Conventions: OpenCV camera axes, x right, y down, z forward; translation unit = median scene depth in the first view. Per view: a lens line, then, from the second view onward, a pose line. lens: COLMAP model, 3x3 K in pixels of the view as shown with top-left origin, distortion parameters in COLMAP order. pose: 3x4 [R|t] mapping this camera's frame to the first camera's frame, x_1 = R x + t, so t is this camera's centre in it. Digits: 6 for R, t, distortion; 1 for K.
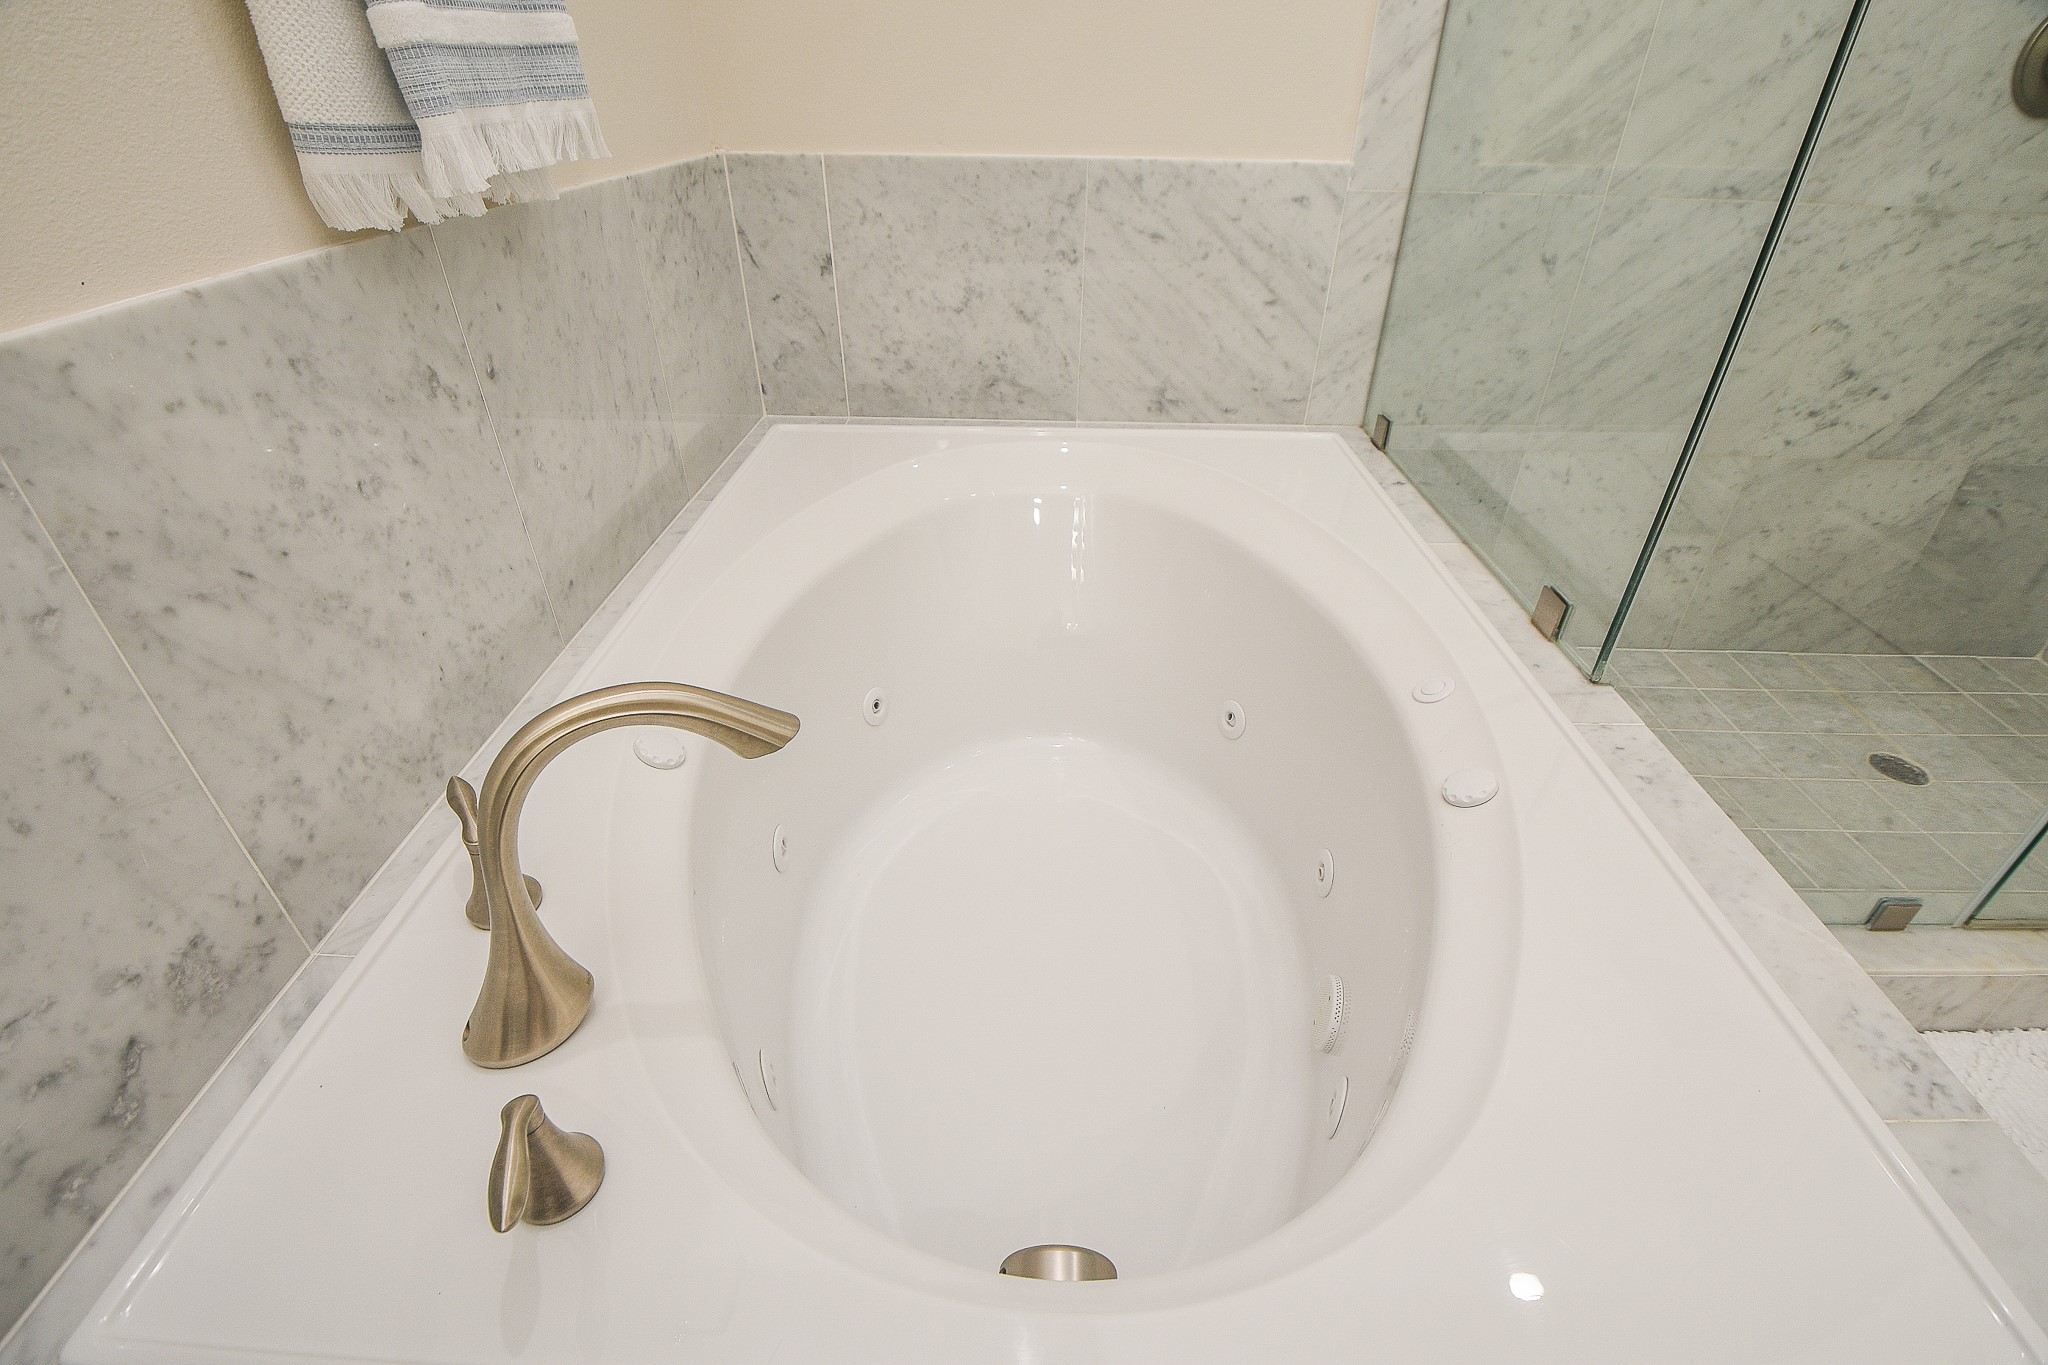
lens RADIAL K [[898.4, 0, 1023.0], [0, 898.4, 695.7], [0, 0, 1]] dist [-0.015592, -0.005313]
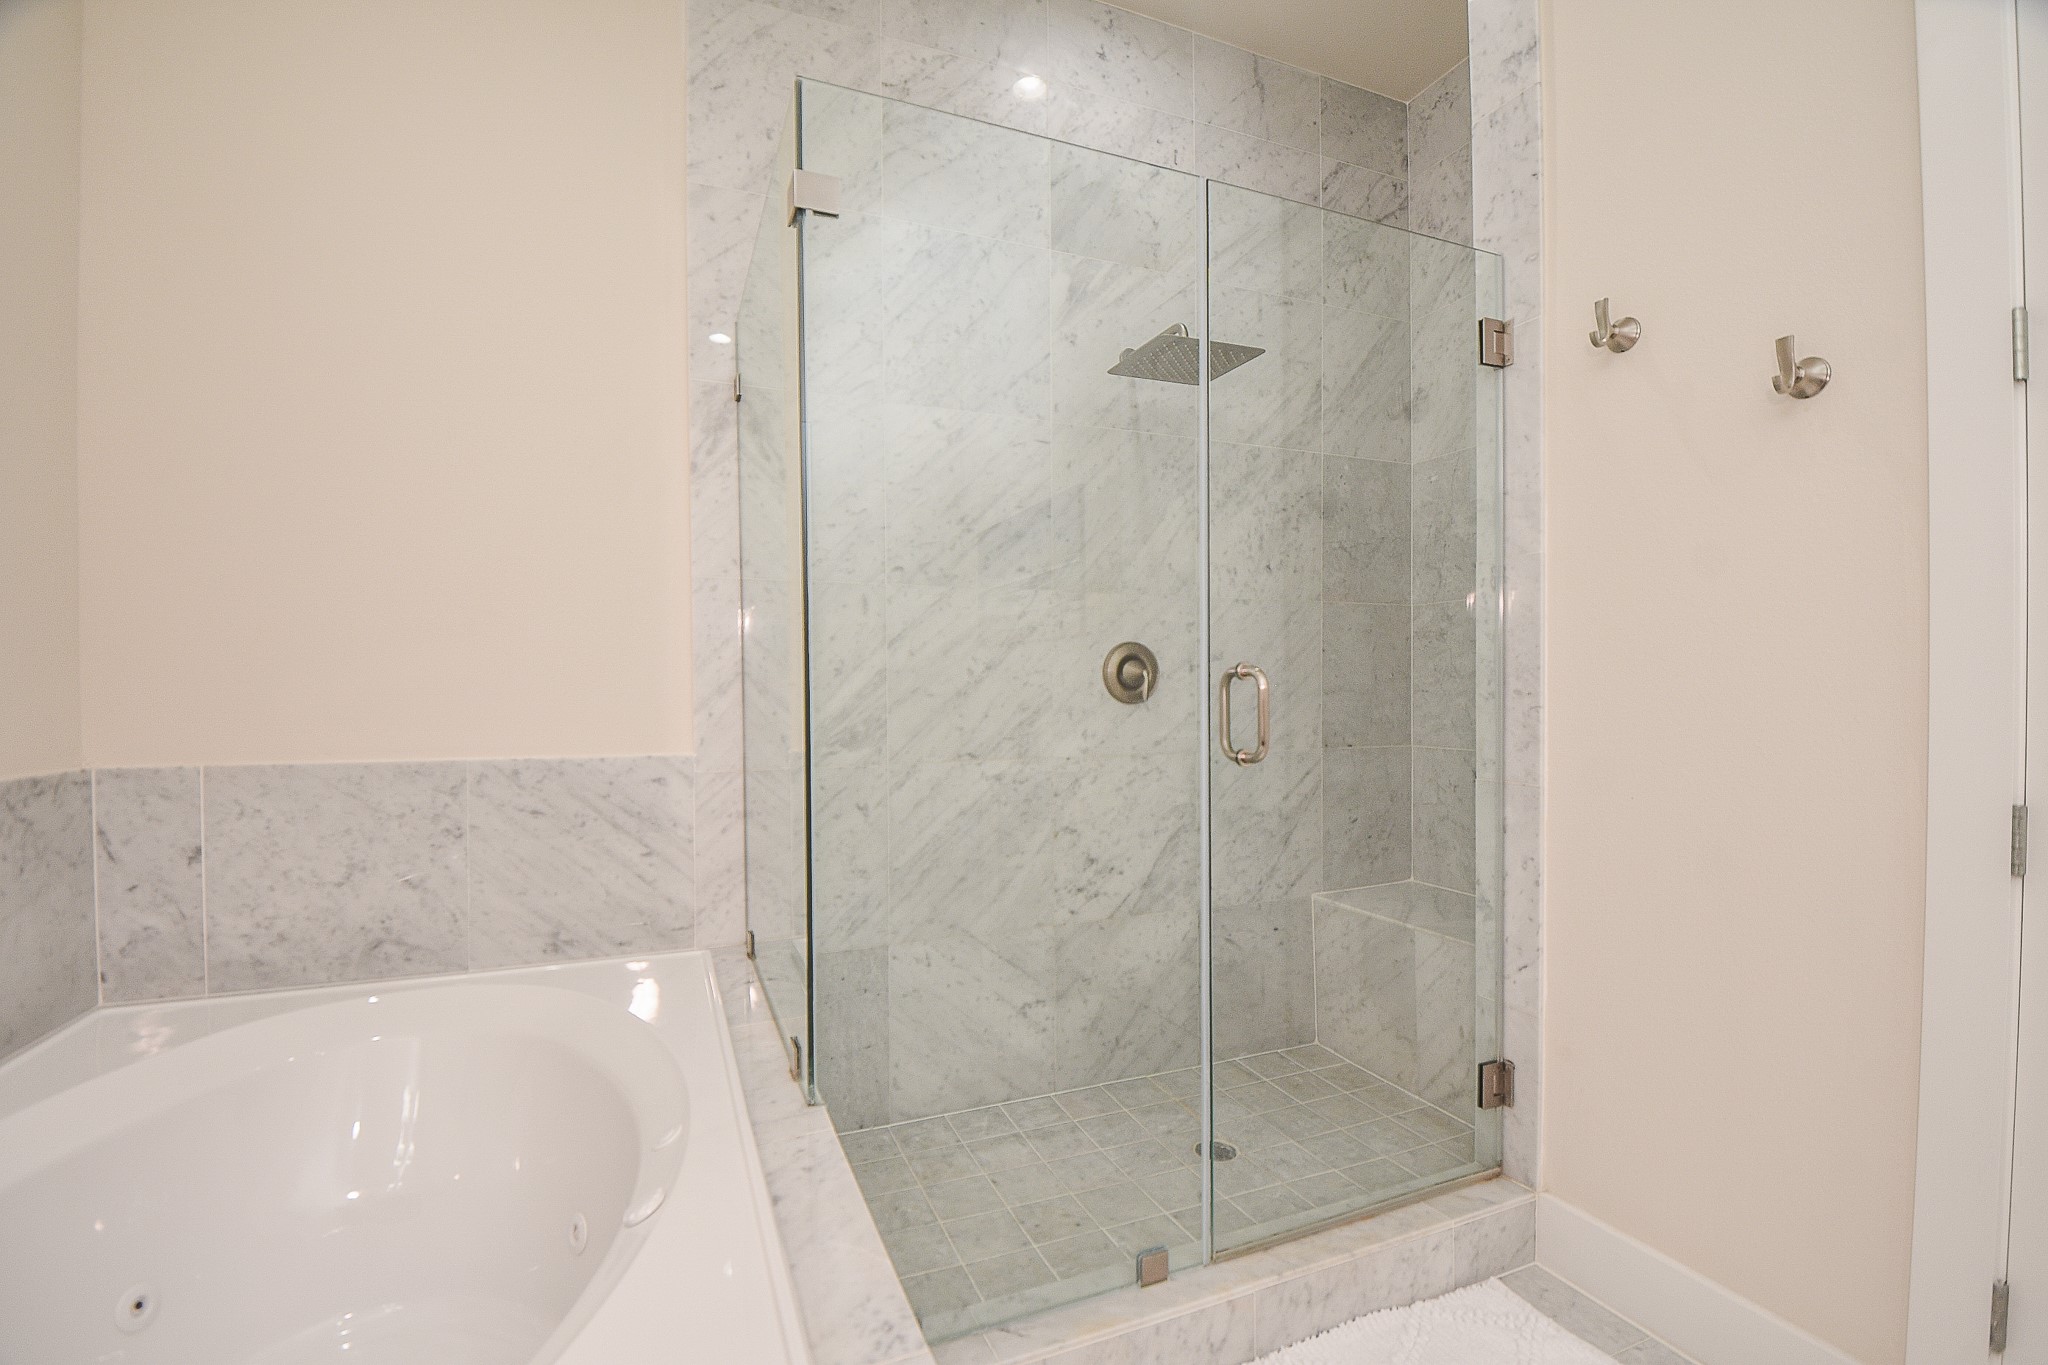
lens RADIAL K [[898.4, 0, 1022.7], [0, 898.4, 681.4], [0, 0, 1]] dist [-0.015592, -0.005313]
pose [[0.912408, -0.008352, 0.409197, 0.246135], [0.242117, 0.817104, -0.523182, 0.140427], [-0.329987, 0.576429, 0.747555, -0.238514]]
